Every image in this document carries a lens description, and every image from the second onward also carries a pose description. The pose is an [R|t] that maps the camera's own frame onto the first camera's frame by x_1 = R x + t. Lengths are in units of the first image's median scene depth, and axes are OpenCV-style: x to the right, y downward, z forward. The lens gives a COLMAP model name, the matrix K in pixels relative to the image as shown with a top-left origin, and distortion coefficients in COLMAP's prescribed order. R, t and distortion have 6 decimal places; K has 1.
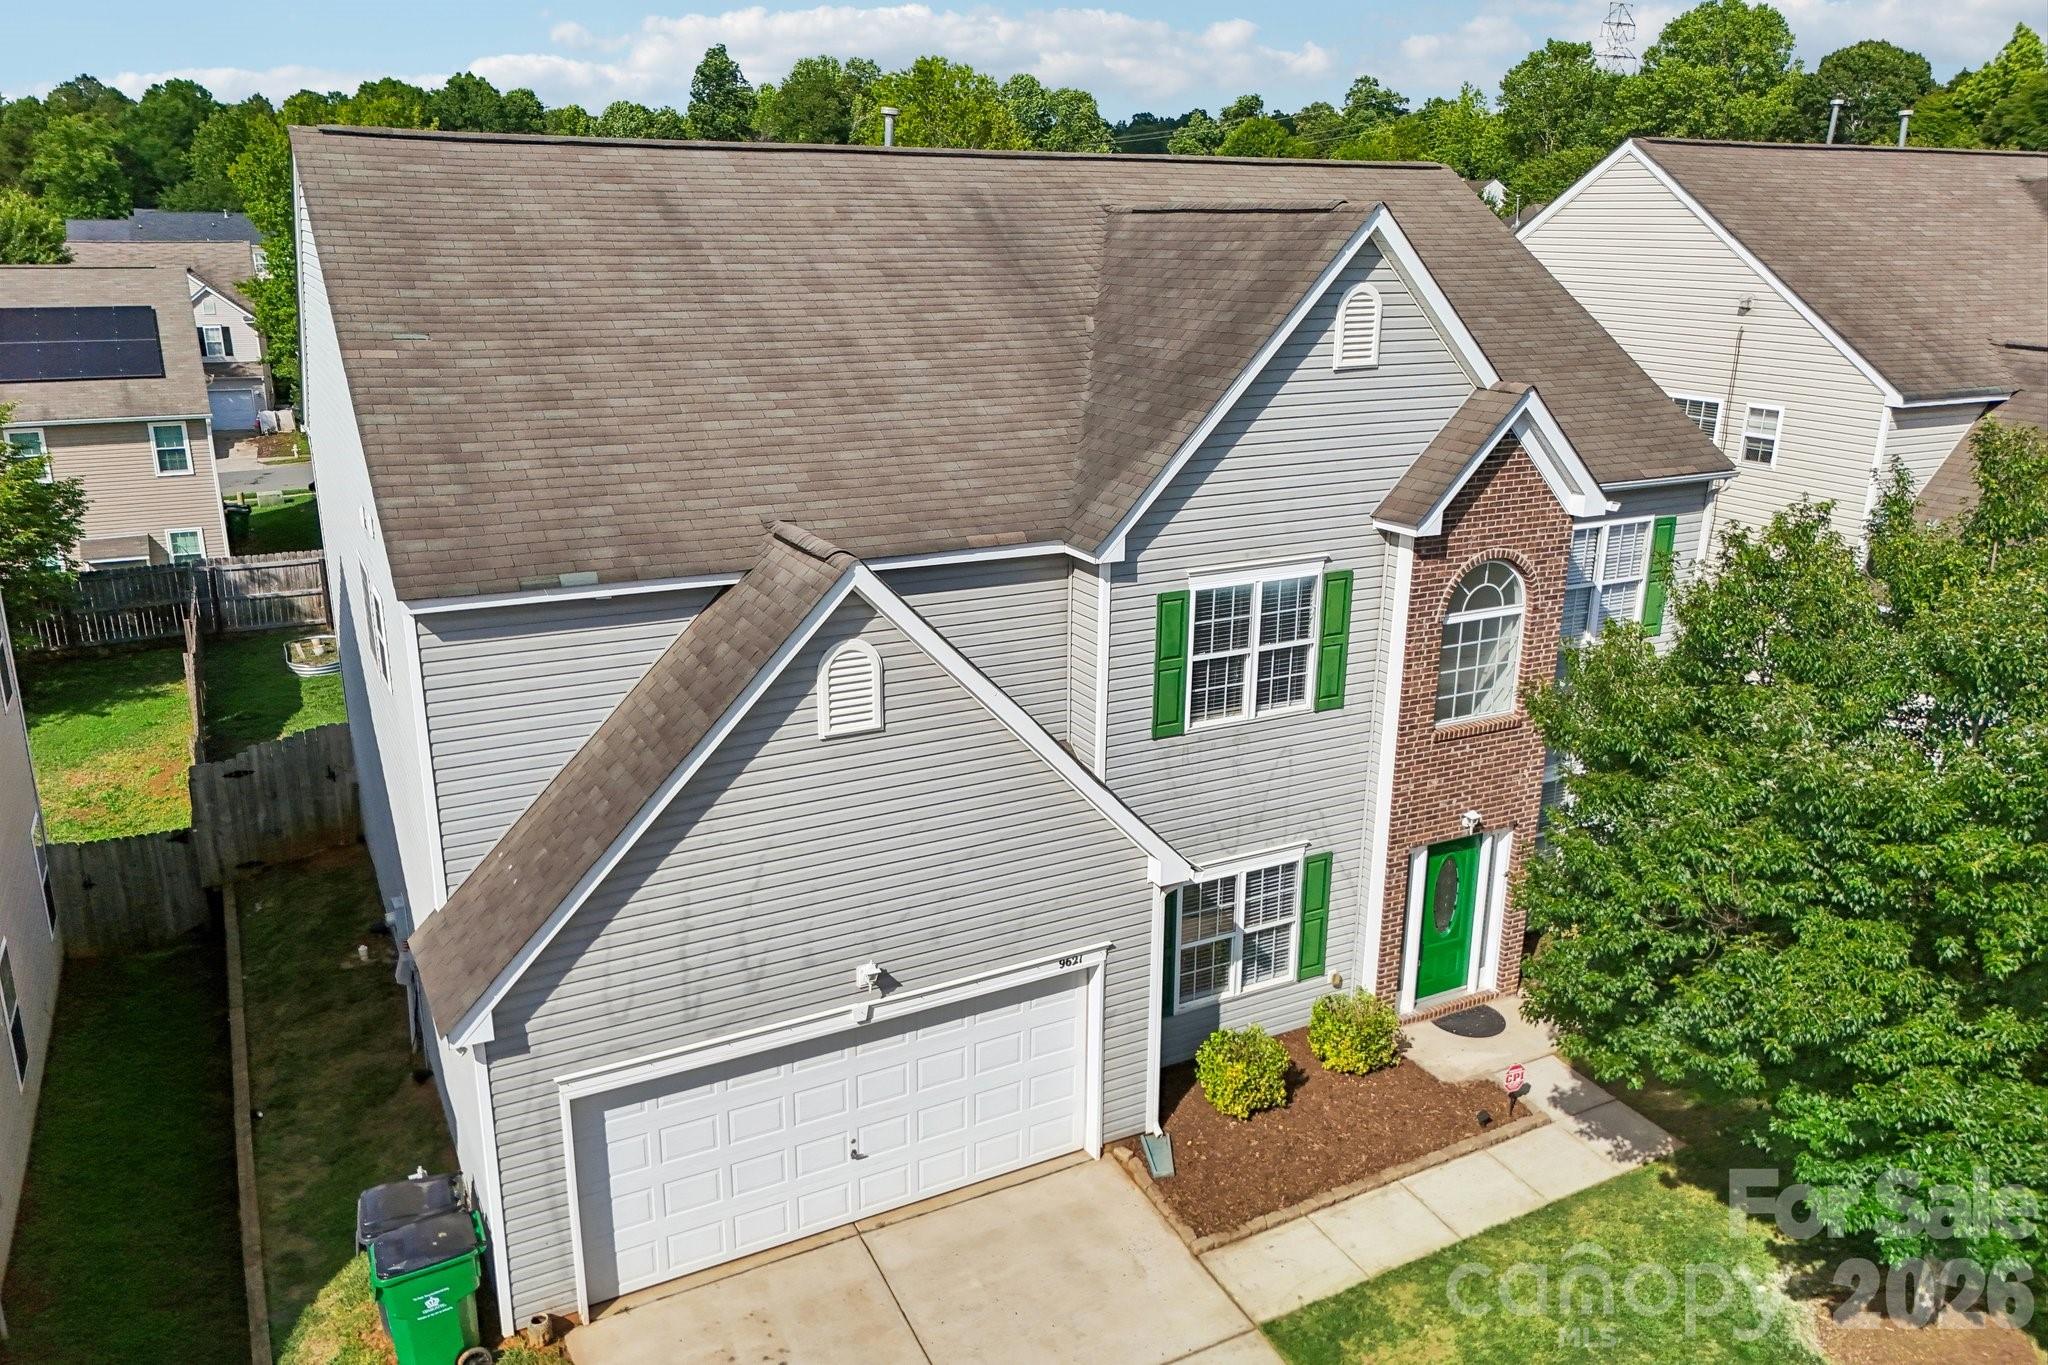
lens RADIAL K [[1489.6, 0, 1020.4], [0, 1489.6, 687.6], [0, 0, 1]] dist [0.023264, -0.026332]
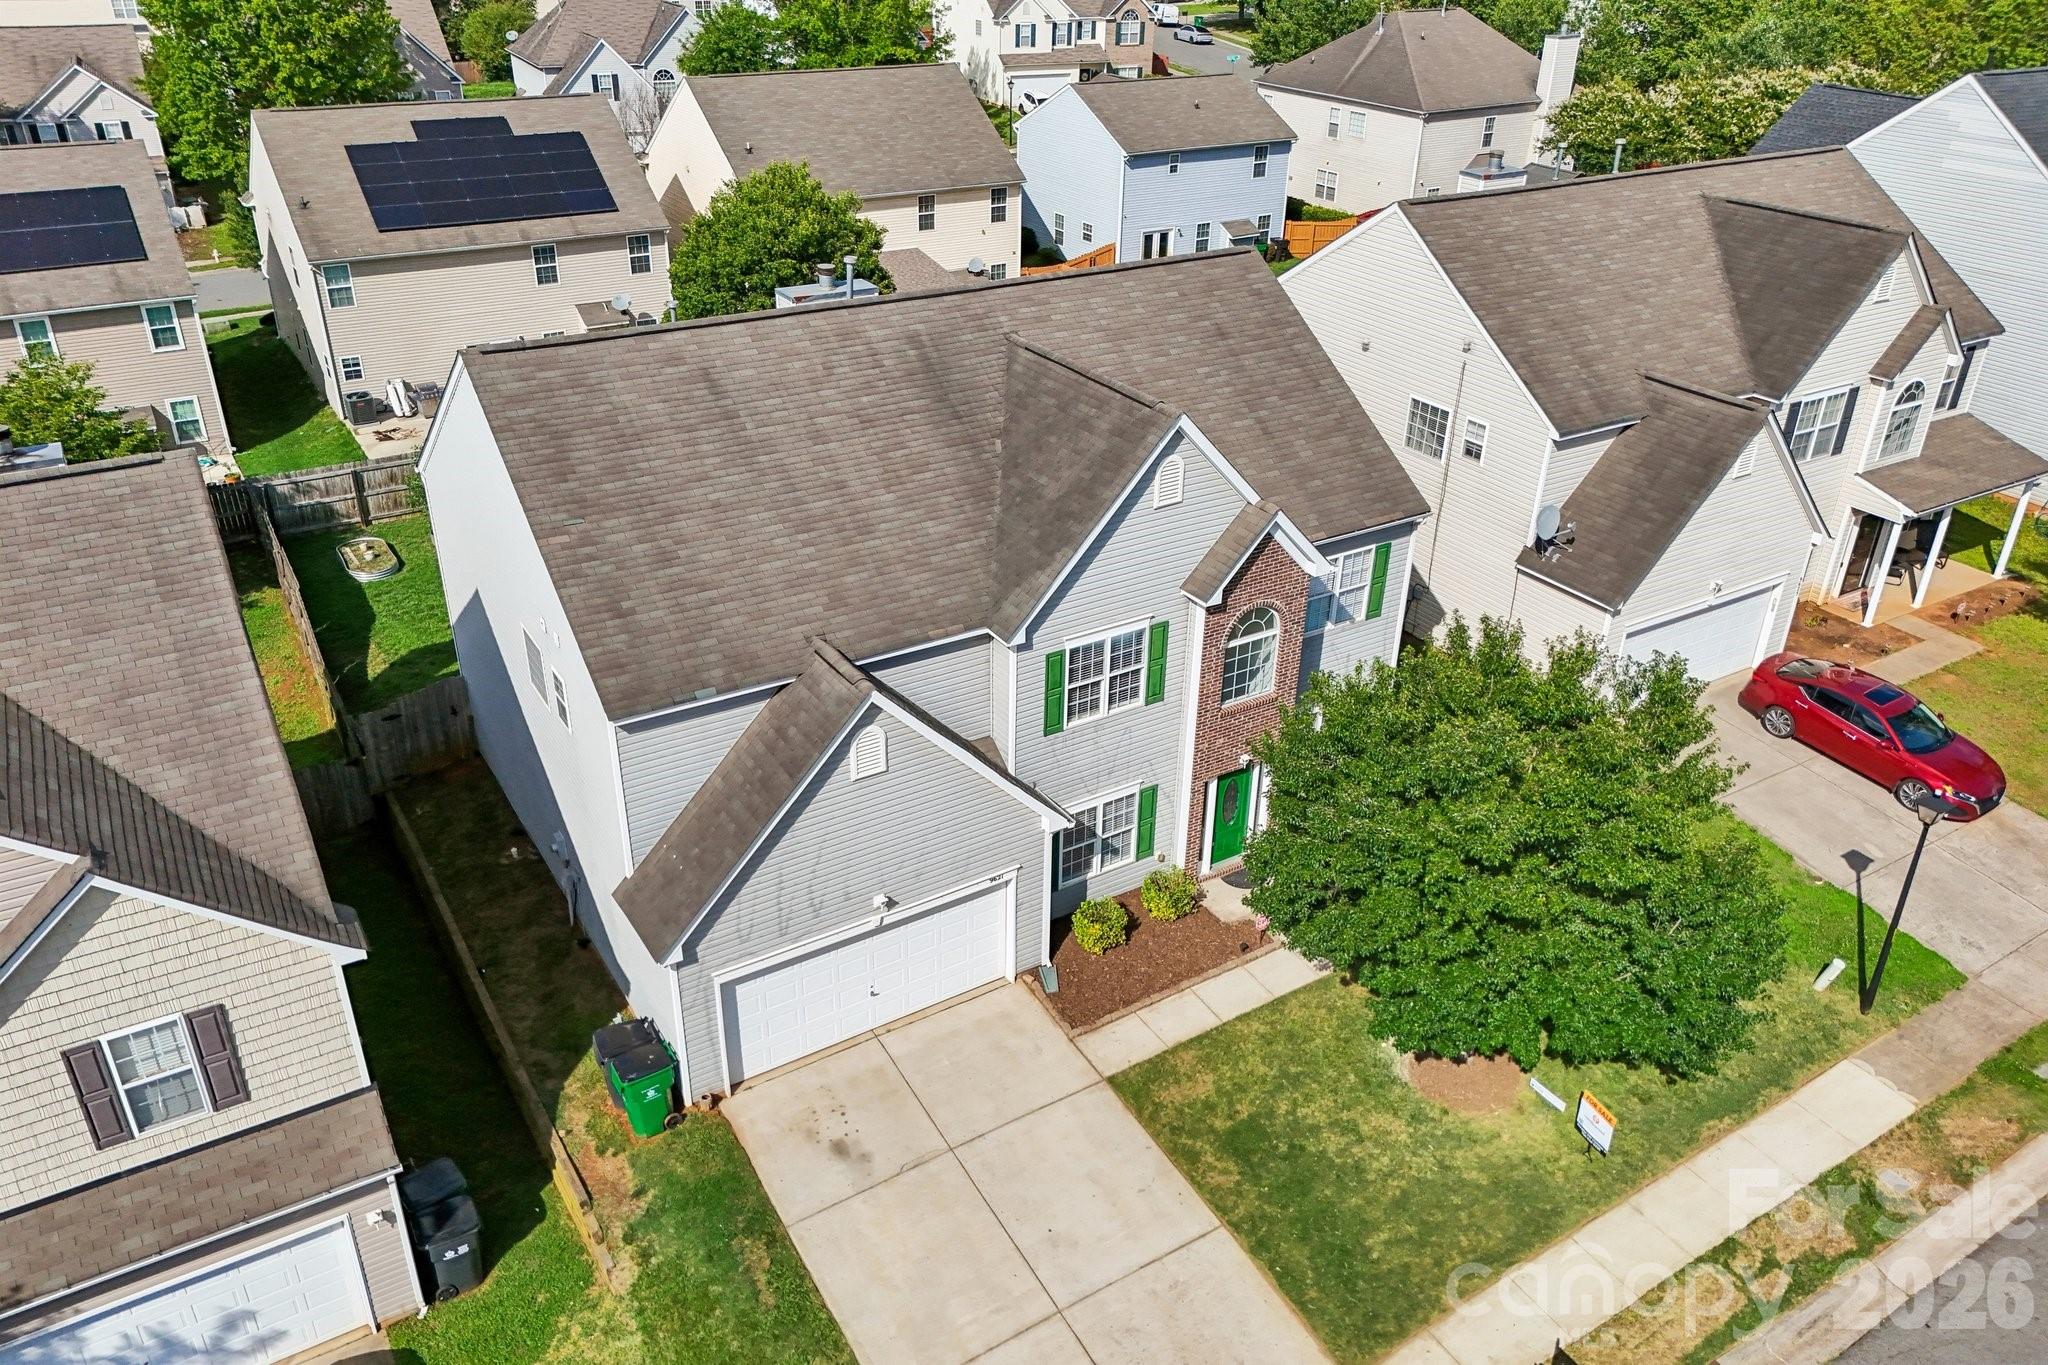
lens RADIAL K [[1489.6, 0, 1023.2], [0, 1489.6, 676.5], [0, 0, 1]] dist [0.023264, -0.026332]
pose [[0.997210, -0.028248, 0.069089, -0.042181], [0.014253, 0.980655, 0.195224, -0.341905], [-0.073267, -0.193695, 0.978322, -0.560675]]
